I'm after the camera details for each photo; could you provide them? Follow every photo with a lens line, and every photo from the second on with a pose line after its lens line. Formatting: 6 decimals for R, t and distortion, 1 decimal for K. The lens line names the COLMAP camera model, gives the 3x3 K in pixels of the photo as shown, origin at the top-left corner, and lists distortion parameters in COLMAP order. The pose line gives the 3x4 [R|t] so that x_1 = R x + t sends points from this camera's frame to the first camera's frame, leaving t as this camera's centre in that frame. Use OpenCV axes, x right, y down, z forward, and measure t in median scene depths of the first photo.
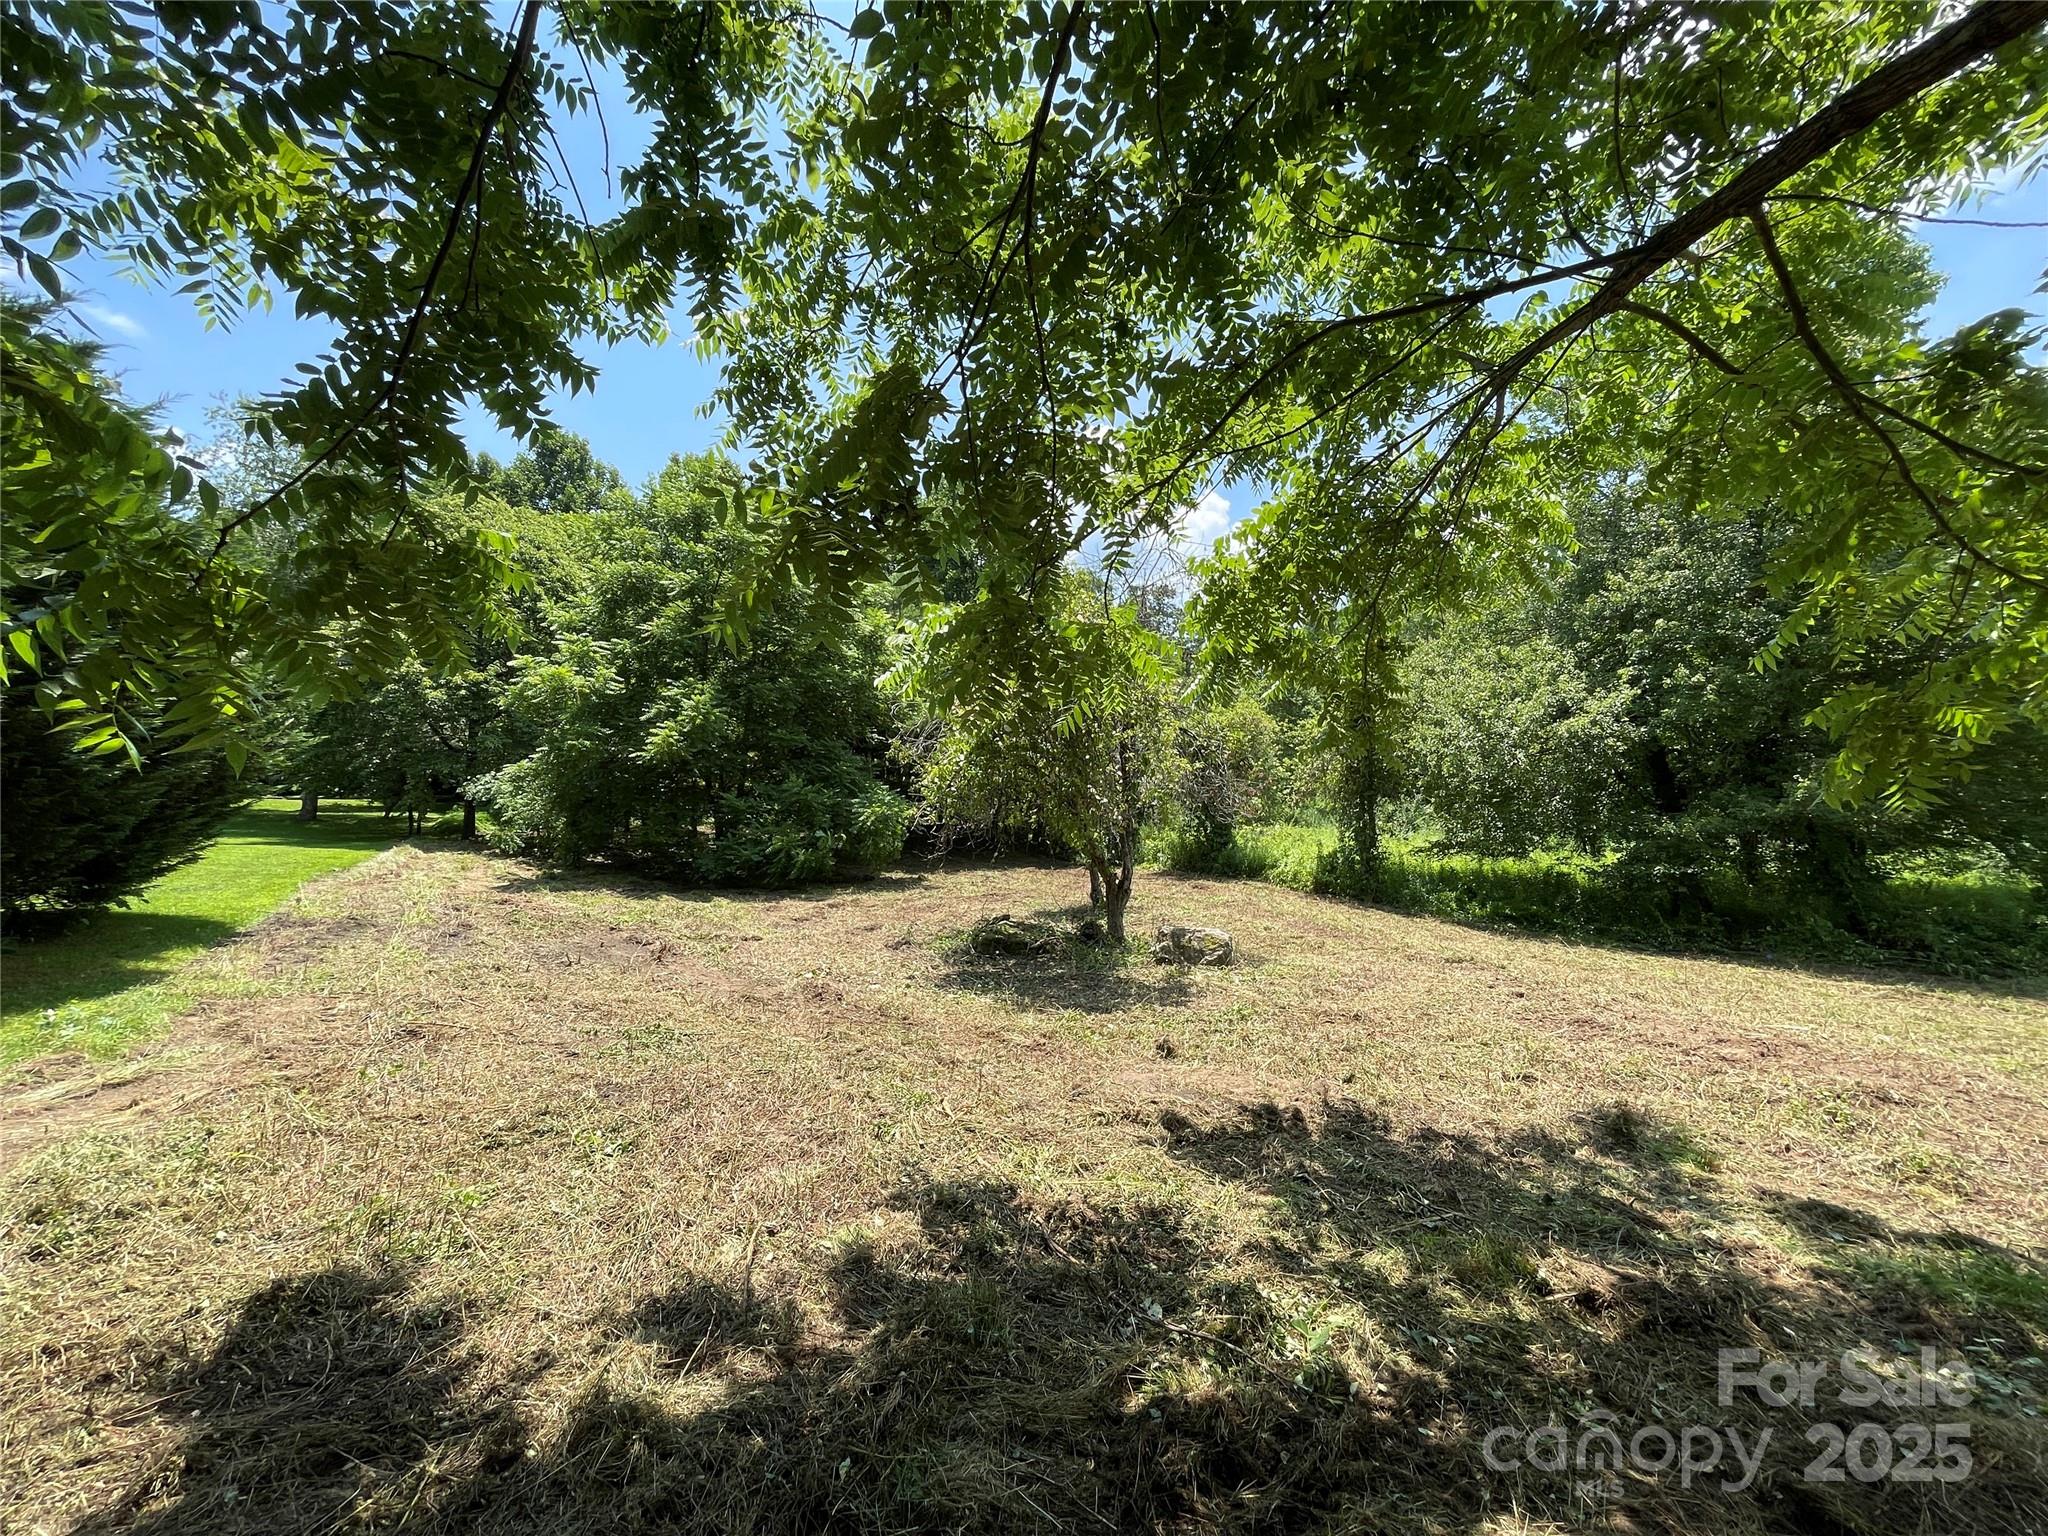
lens RADIAL K [[827.9, 0, 1025.2], [0, 827.9, 768.2], [0, 0, 1]] dist [-0.003708, 0.000445]
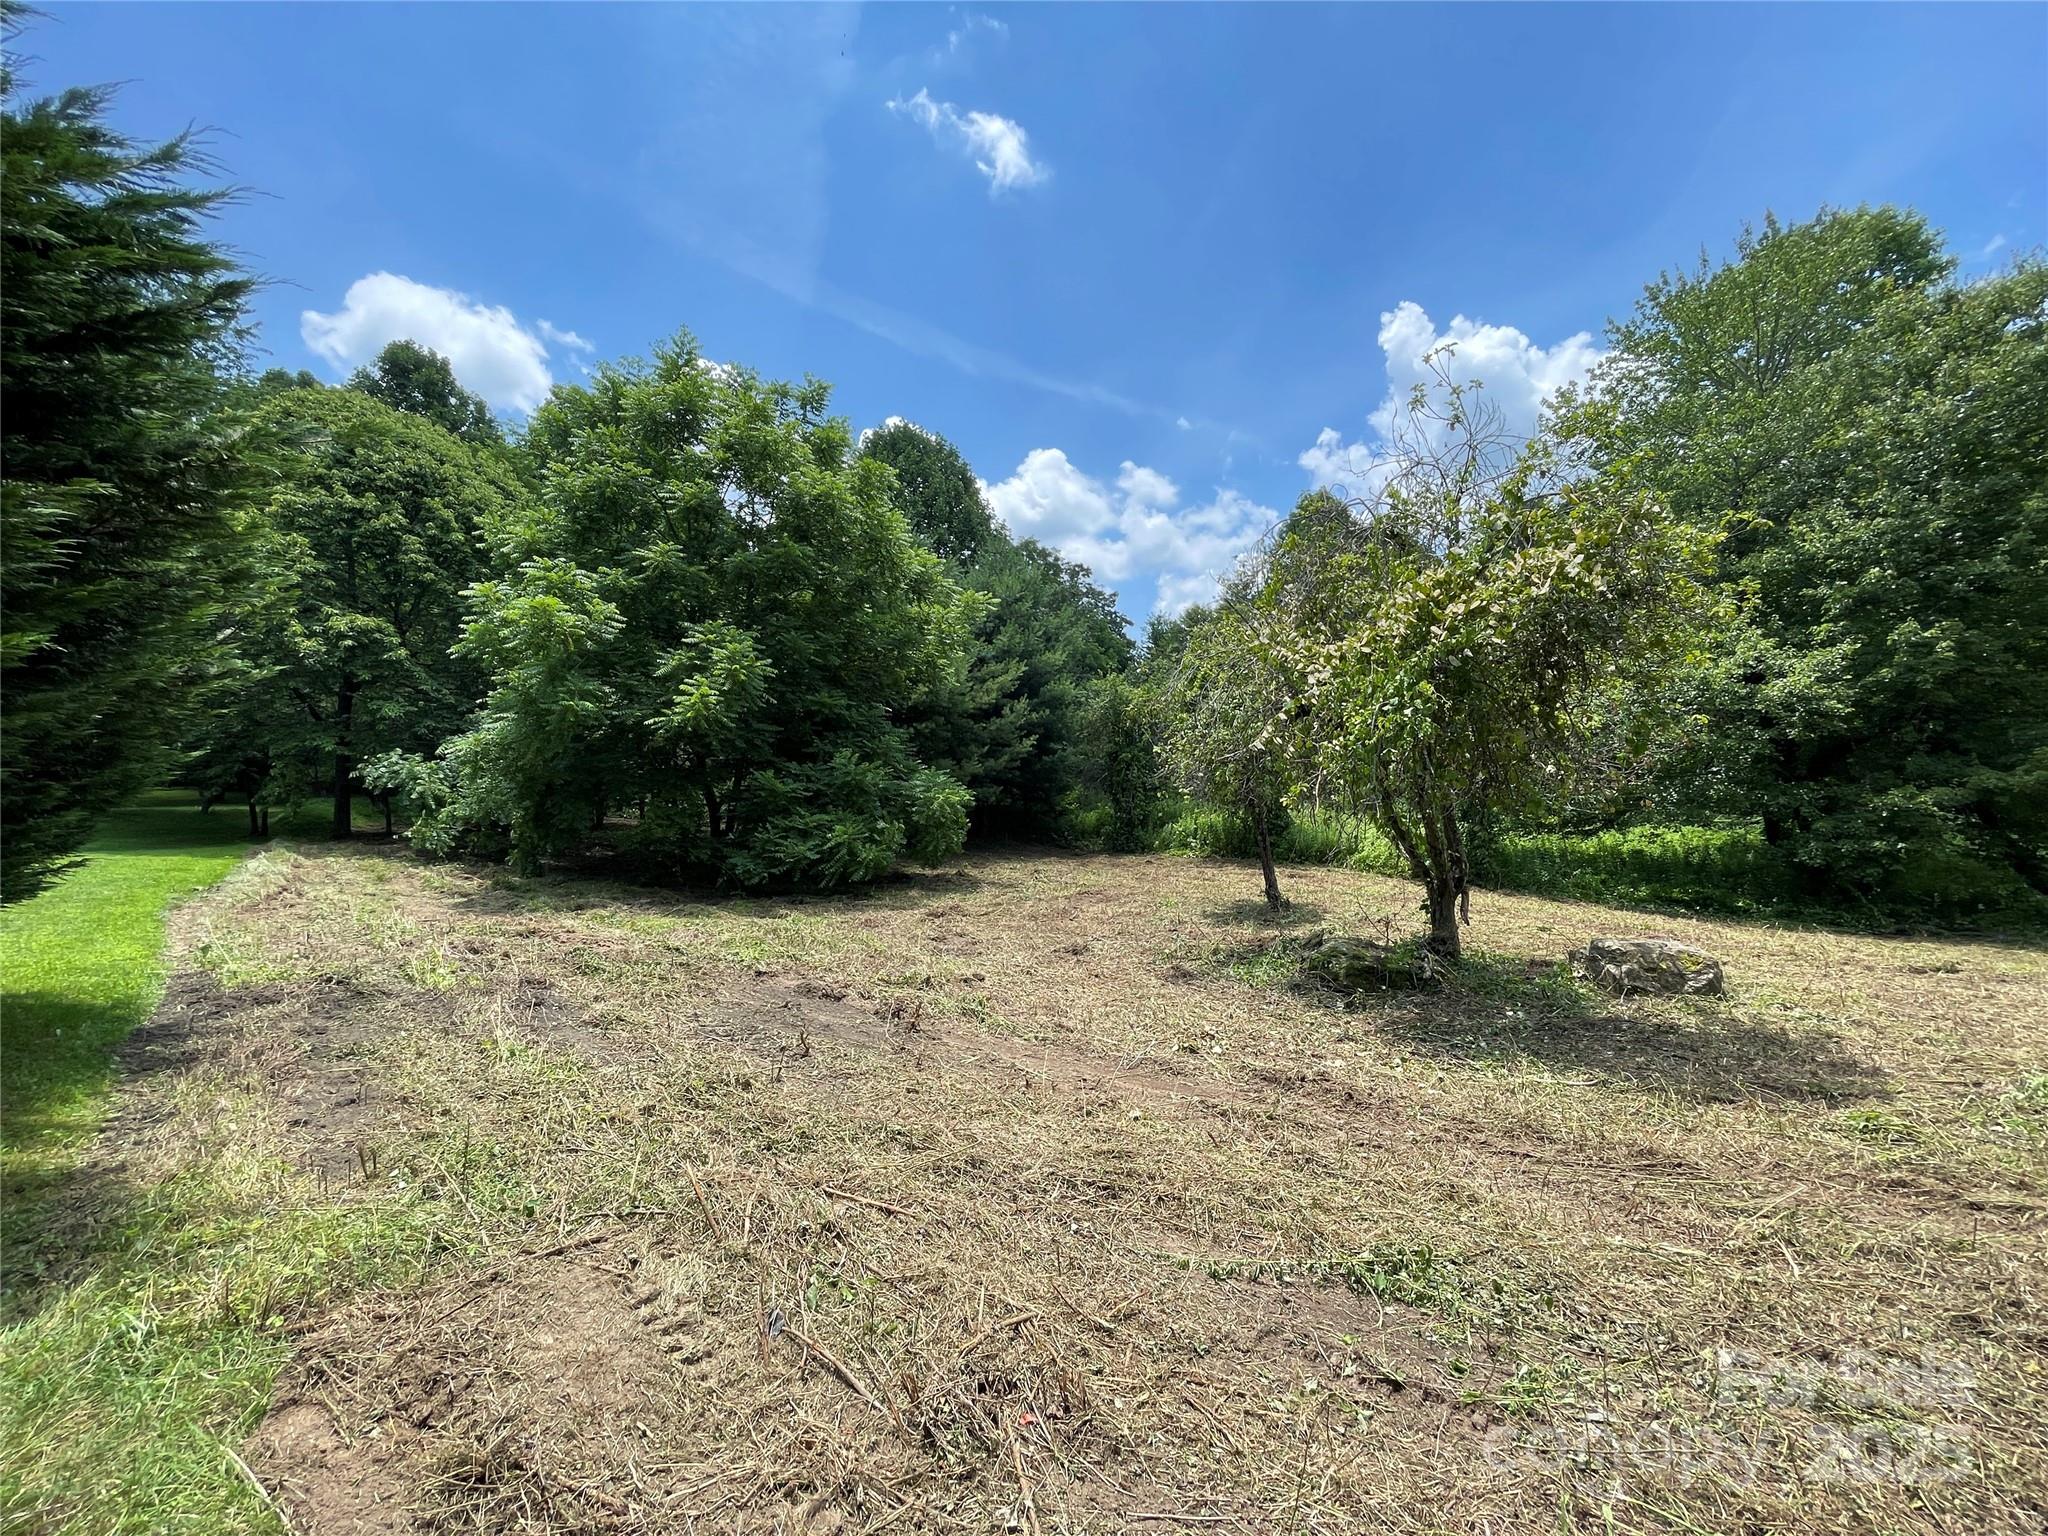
lens RADIAL K [[827.9, 0, 1024.3], [0, 827.9, 767.3], [0, 0, 1]] dist [-0.003708, 0.000445]
pose [[0.987410, -0.007004, 0.158029, -0.392593], [0.004434, 0.999852, 0.016611, 0.022226], [-0.158122, -0.015701, 0.987295, 0.324026]]
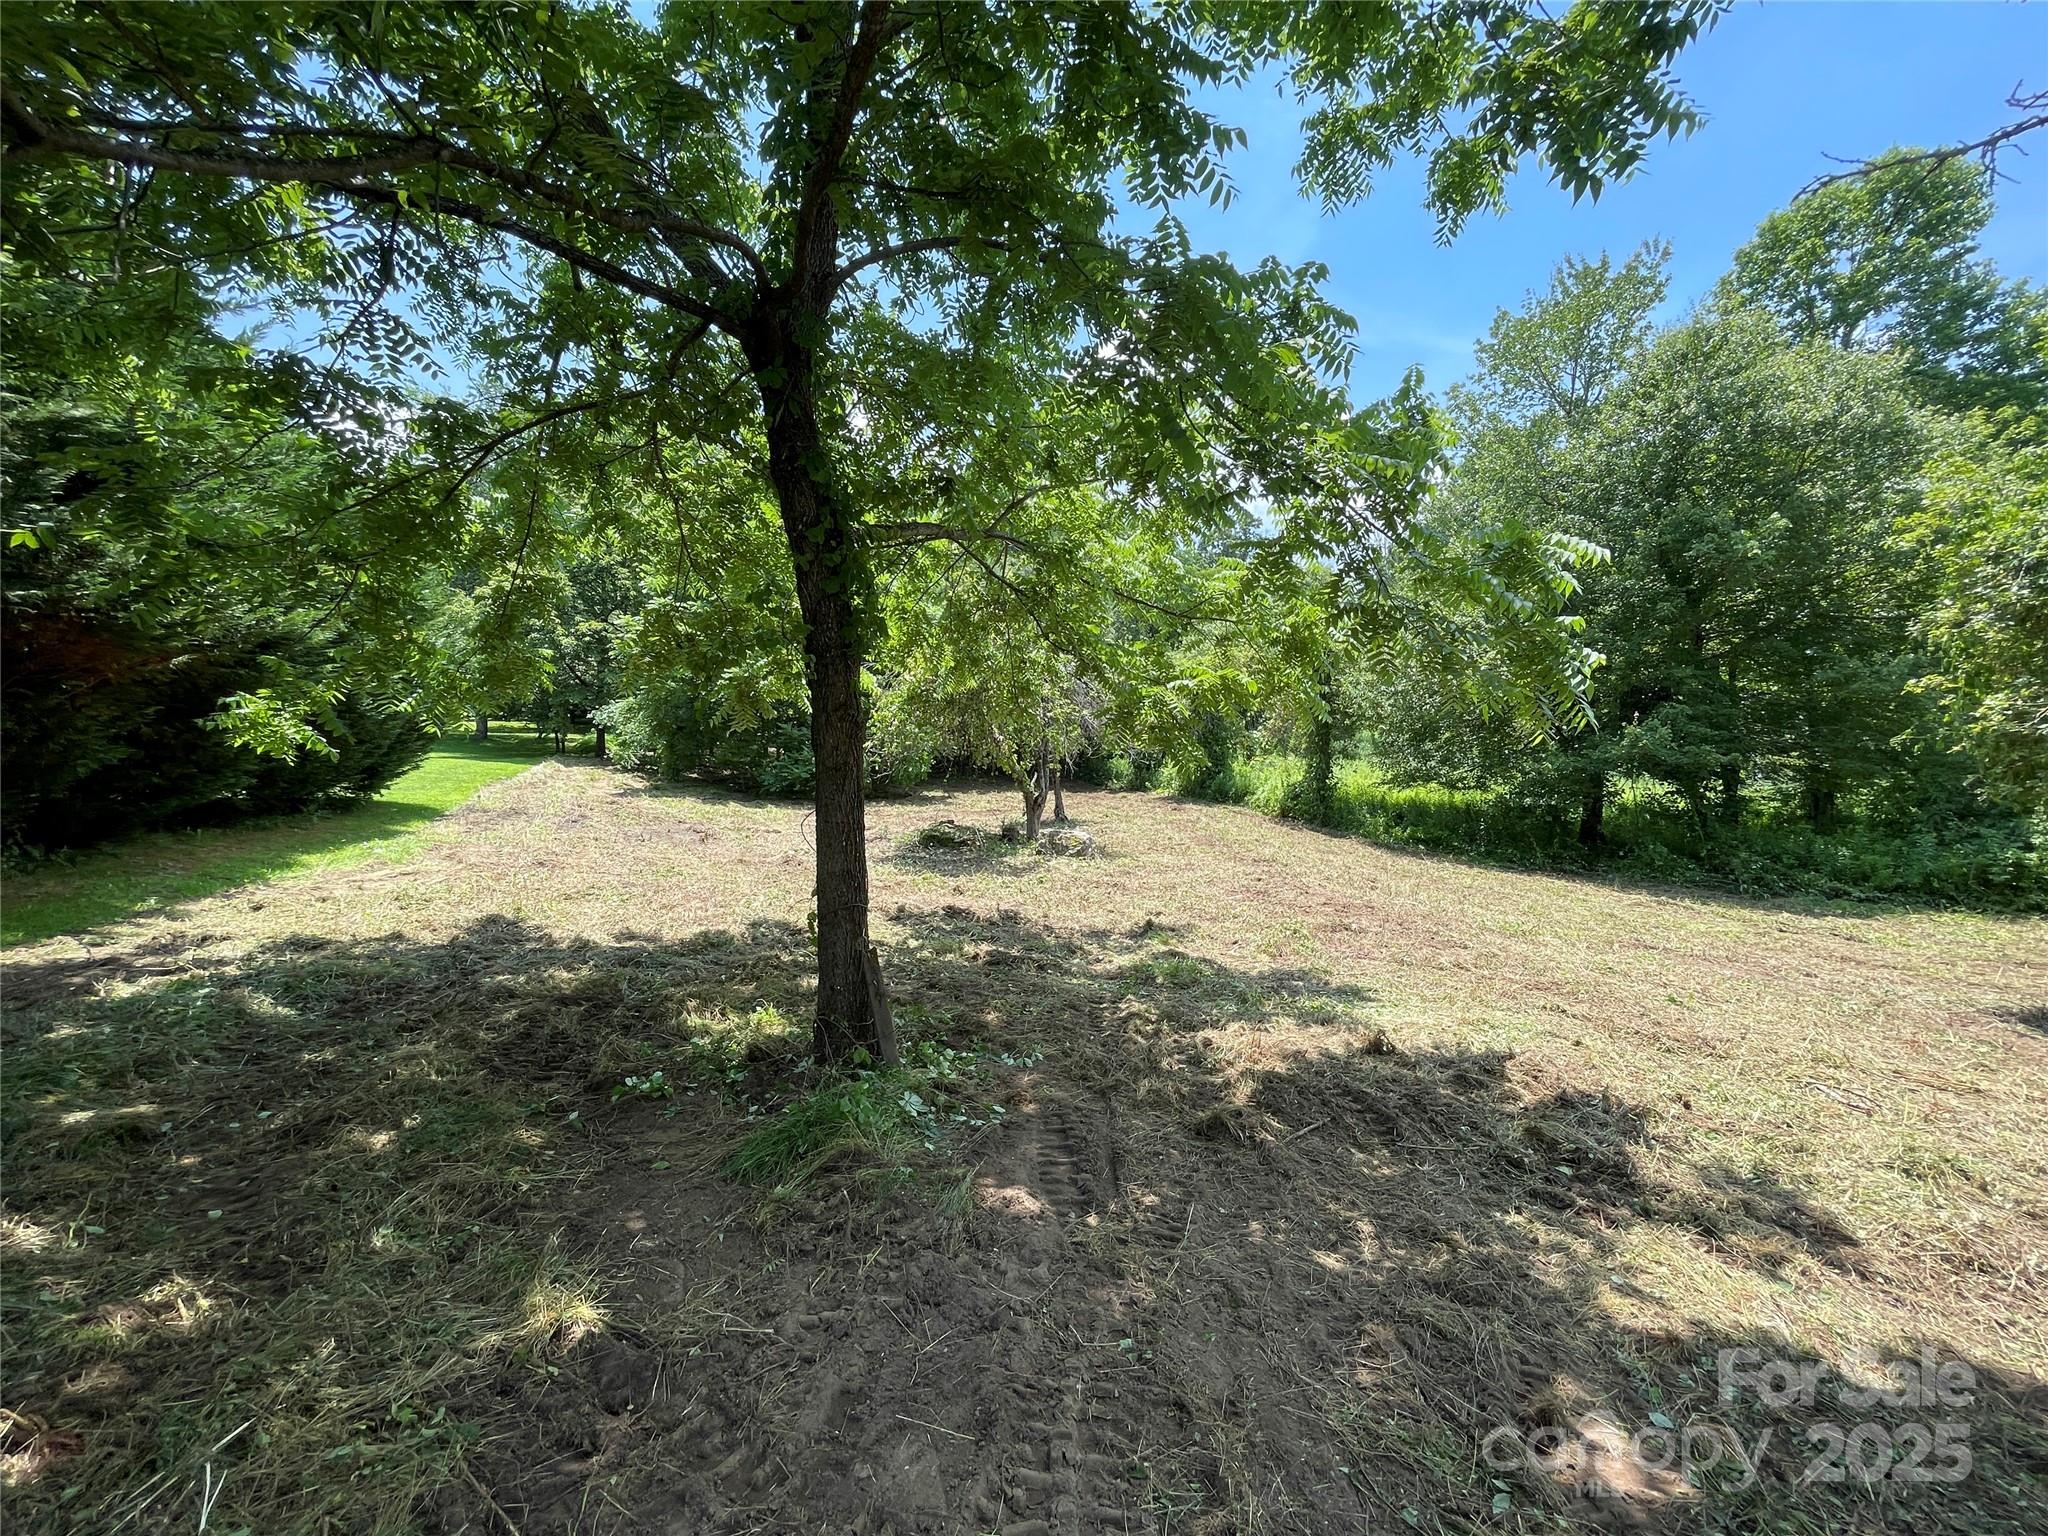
lens RADIAL K [[827.9, 0, 1021.6], [0, 827.9, 768.3], [0, 0, 1]] dist [-0.003708, 0.000445]
pose [[0.990780, 0.020007, -0.133996, 0.269354], [-0.008031, 0.995970, 0.089326, -0.028738], [0.135243, -0.087427, 0.986948, -0.313280]]
